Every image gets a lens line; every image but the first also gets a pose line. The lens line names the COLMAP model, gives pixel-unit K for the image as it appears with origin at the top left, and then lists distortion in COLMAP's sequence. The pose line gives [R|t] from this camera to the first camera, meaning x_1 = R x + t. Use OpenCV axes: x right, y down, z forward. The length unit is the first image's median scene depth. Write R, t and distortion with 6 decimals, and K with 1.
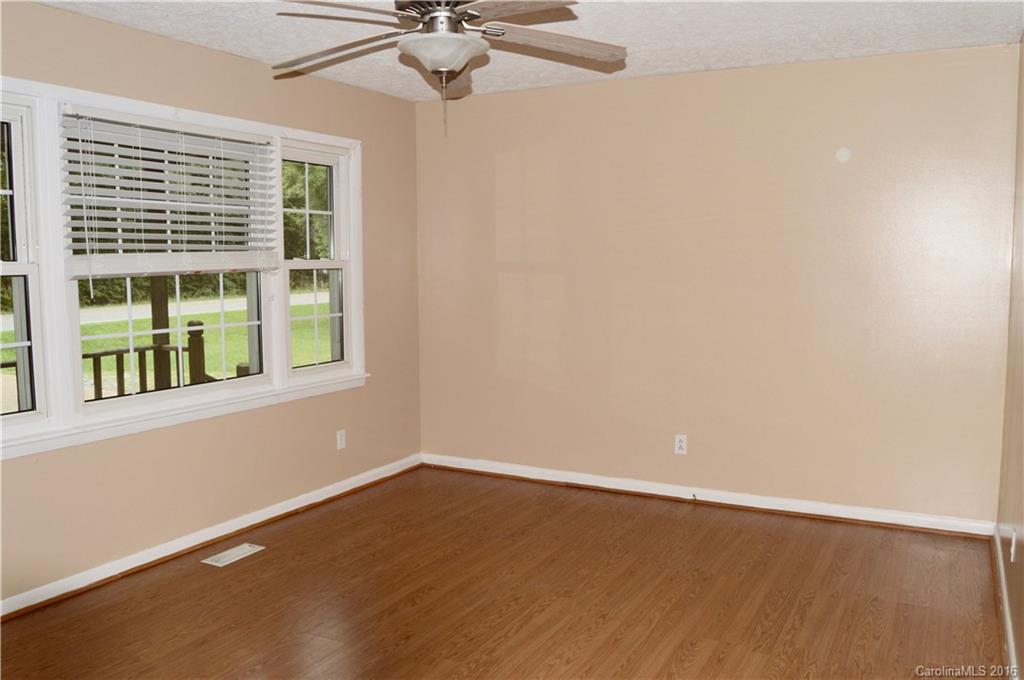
lens RADIAL K [[800.3, 0, 512.0], [0, 800.3, 340.0], [0, 0, 1]] dist [-0.111075, 0.003611]
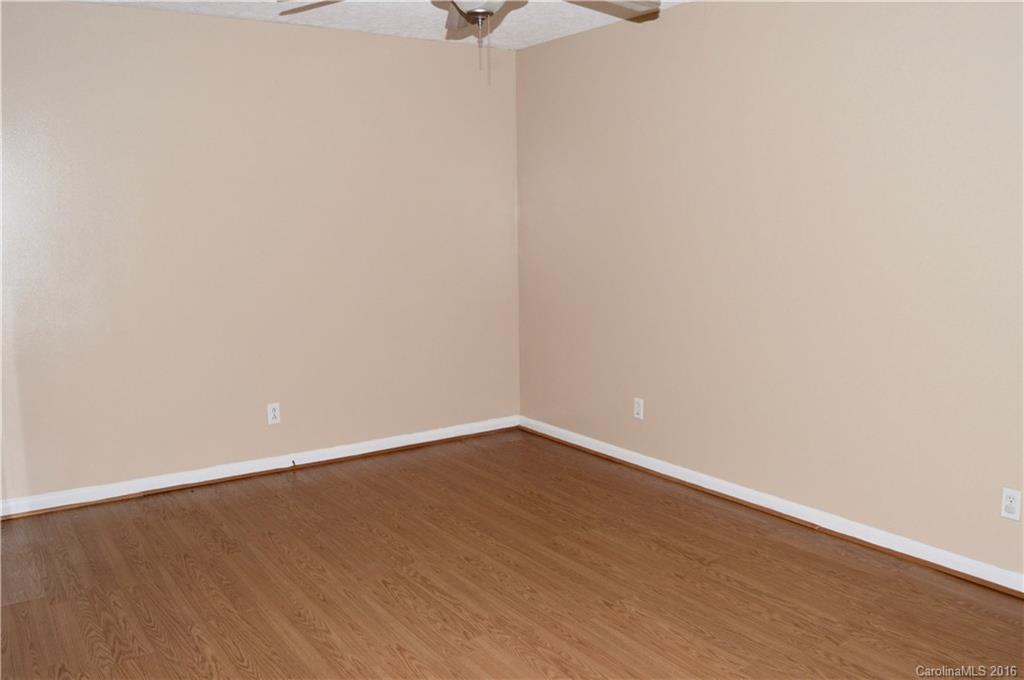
lens RADIAL K [[825.3, 0, 512.0], [0, 825.3, 340.0], [0, 0, 1]] dist [-0.084067, 0.017567]
pose [[0.473290, -0.131343, 0.871060, -0.551695], [0.096016, 0.990622, 0.097201, -0.027923], [-0.875658, 0.037632, 0.481463, 0.295199]]
